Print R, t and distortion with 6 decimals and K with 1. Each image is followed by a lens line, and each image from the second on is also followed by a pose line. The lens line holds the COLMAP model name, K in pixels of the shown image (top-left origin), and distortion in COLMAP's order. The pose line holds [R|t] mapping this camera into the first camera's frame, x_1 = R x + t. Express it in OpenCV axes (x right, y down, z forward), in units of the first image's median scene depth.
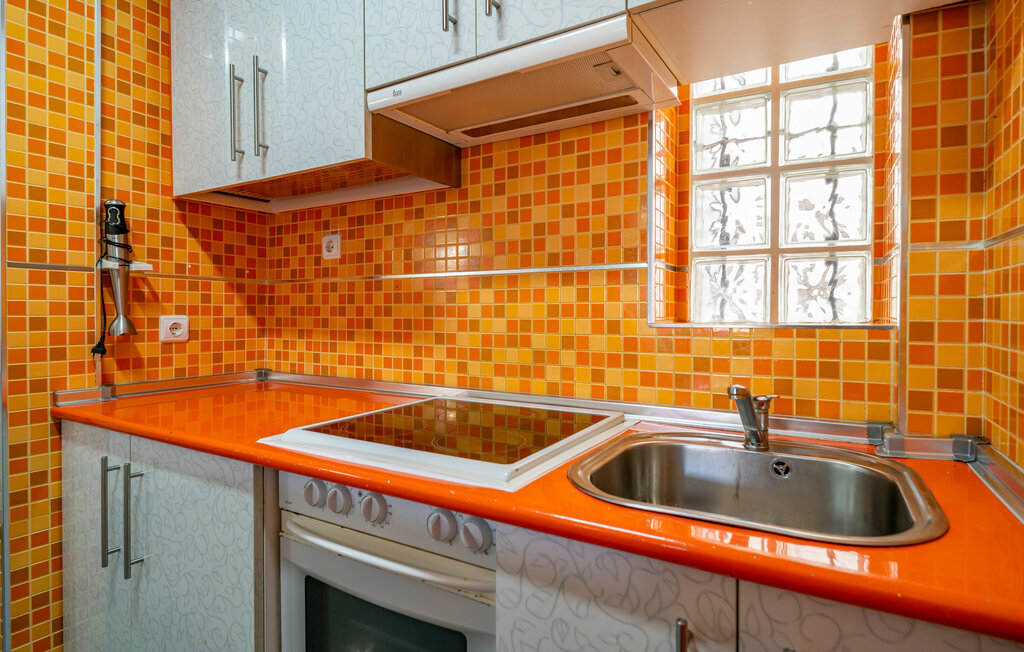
lens RADIAL K [[534.6, 0, 512.3], [0, 534.6, 318.7], [0, 0, 1]] dist [0.001561, -0.001271]
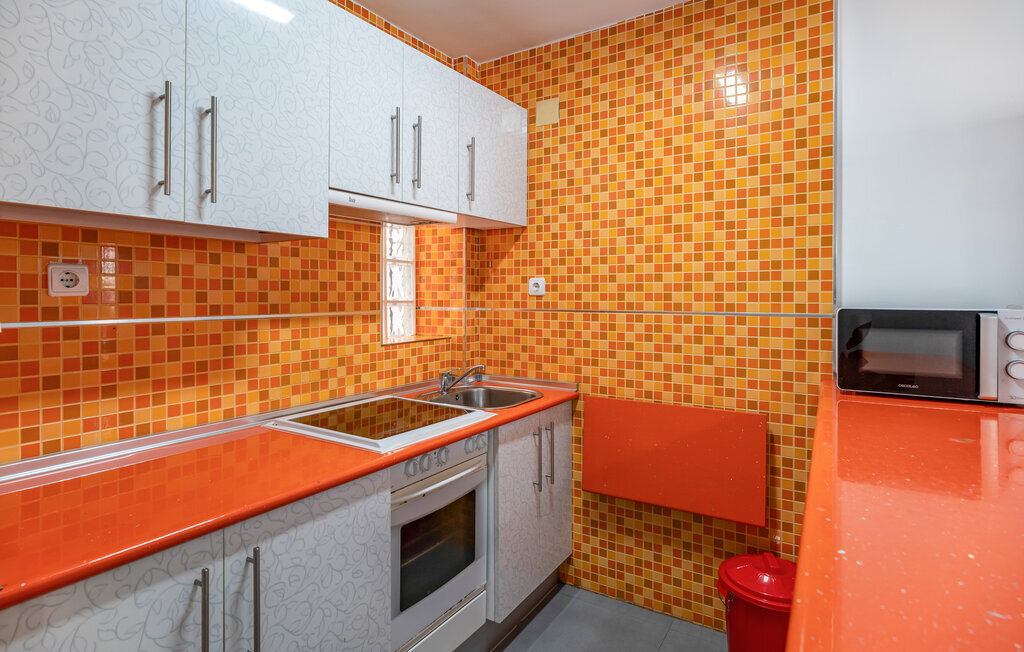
lens RADIAL K [[534.6, 0, 517.0], [0, 534.6, 300.7], [0, 0, 1]] dist [0.001561, -0.001271]
pose [[0.030316, -0.006166, 0.999521, -1.374807], [0.014328, 0.999881, 0.005734, -0.128152], [-0.999438, 0.014147, 0.030401, 0.434644]]
